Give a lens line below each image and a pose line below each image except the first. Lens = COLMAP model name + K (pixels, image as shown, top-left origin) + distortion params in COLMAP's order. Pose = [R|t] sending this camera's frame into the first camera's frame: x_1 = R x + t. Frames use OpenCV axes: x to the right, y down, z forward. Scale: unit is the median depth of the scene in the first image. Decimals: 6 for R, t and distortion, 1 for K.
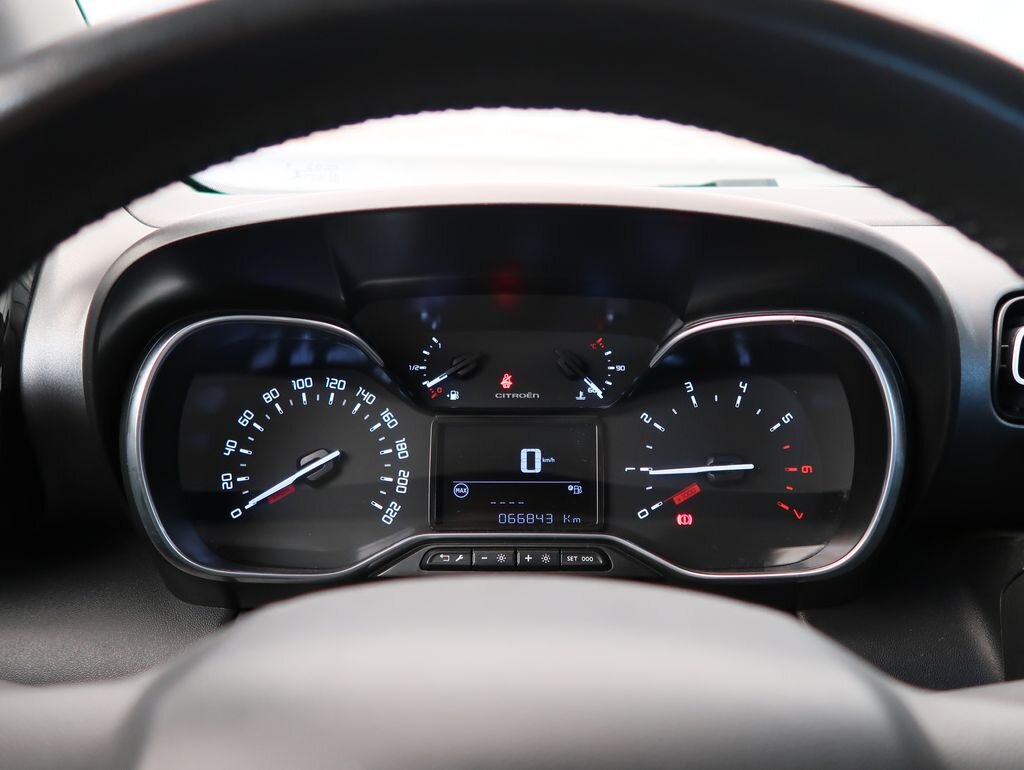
lens RADIAL K [[783.6, 0, 505.3], [0, 783.6, 383.0], [0, 0, 1]] dist [-0.005546, -0.003109]
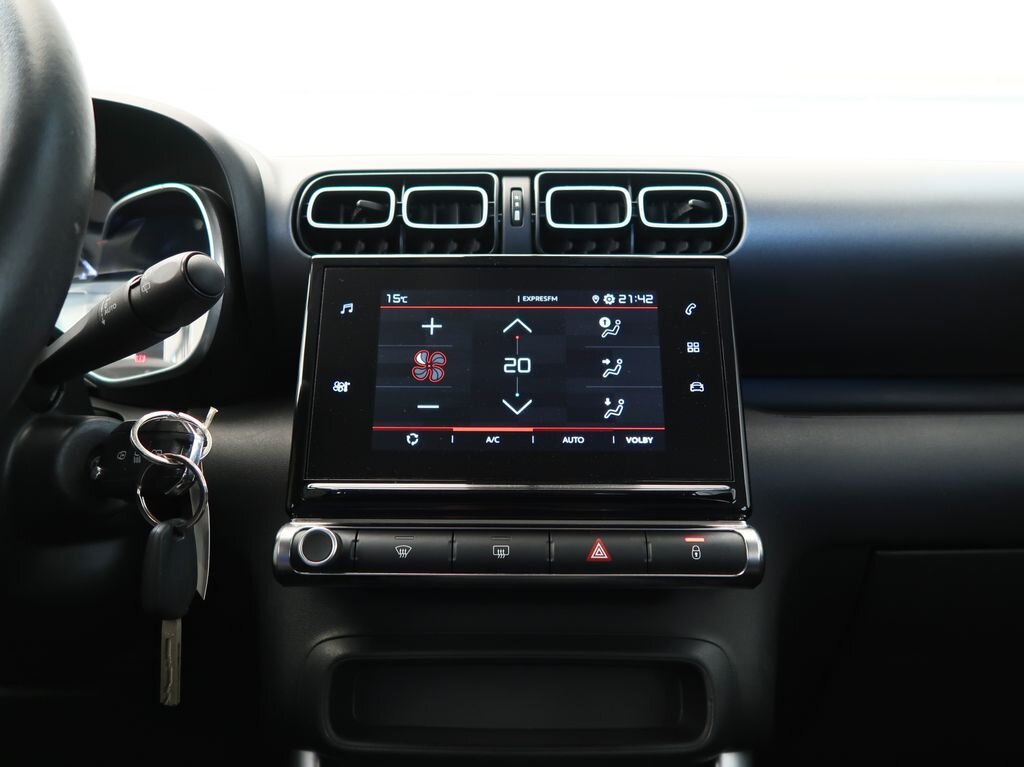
lens RADIAL K [[800.0, 0, 512.2], [0, 800.0, 383.2], [0, 0, 1]] dist [-0.033167, 0.002502]
pose [[0.999995, 0.000979, -0.002953, 0.859336], [-0.001637, 0.972769, -0.231772, 0.522590], [0.002645, 0.231776, 0.972766, -0.311745]]
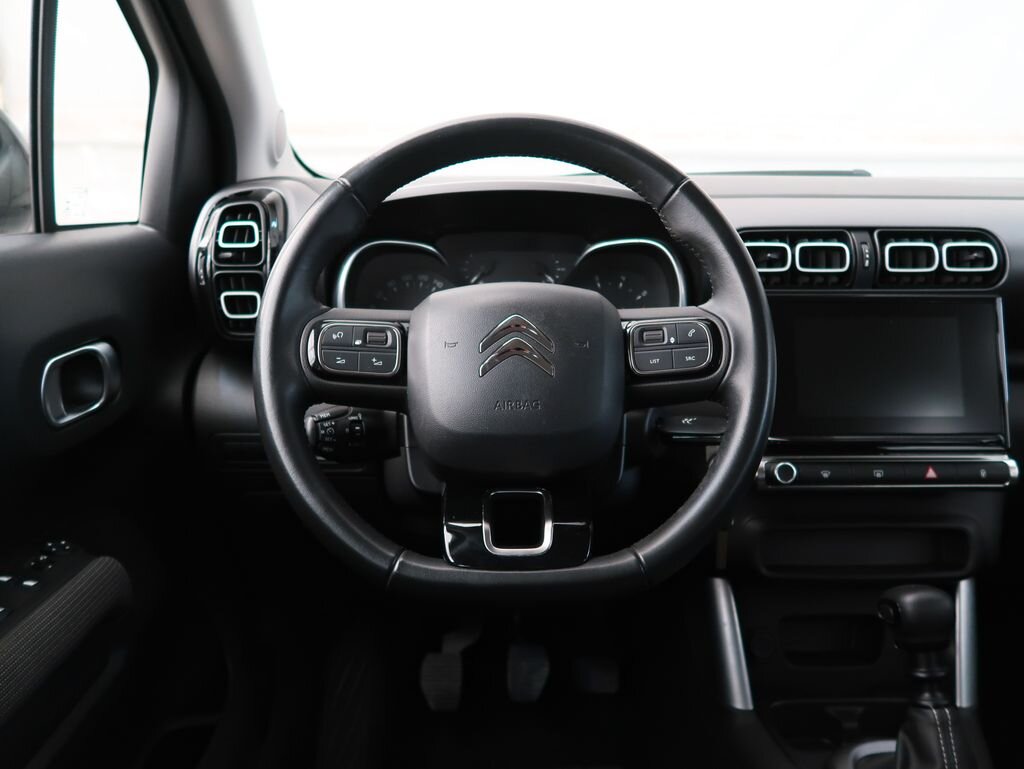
lens RADIAL K [[881.4, 0, 514.7], [0, 881.4, 383.6], [0, 0, 1]] dist [-0.019667, -0.009041]
pose [[0.999958, -0.002766, 0.008701, 0.000128], [0.003057, 0.999433, -0.033533, 0.355655], [-0.008603, 0.033558, 0.999400, -1.286555]]
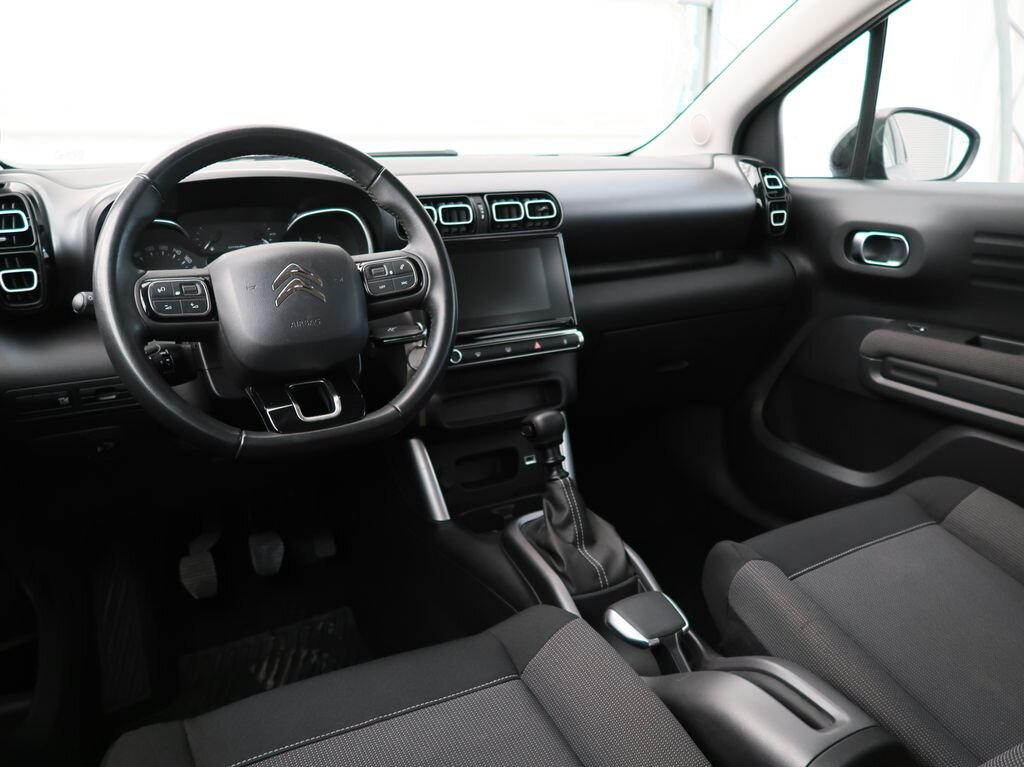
lens RADIAL K [[800.0, 0, 520.0], [0, 800.0, 379.6], [0, 0, 1]] dist [-0.033167, 0.002502]
pose [[0.871761, -0.147495, 0.467202, -0.481549], [0.137519, 0.988937, 0.055606, 0.448117], [-0.470235, 0.015774, 0.882401, -1.853875]]
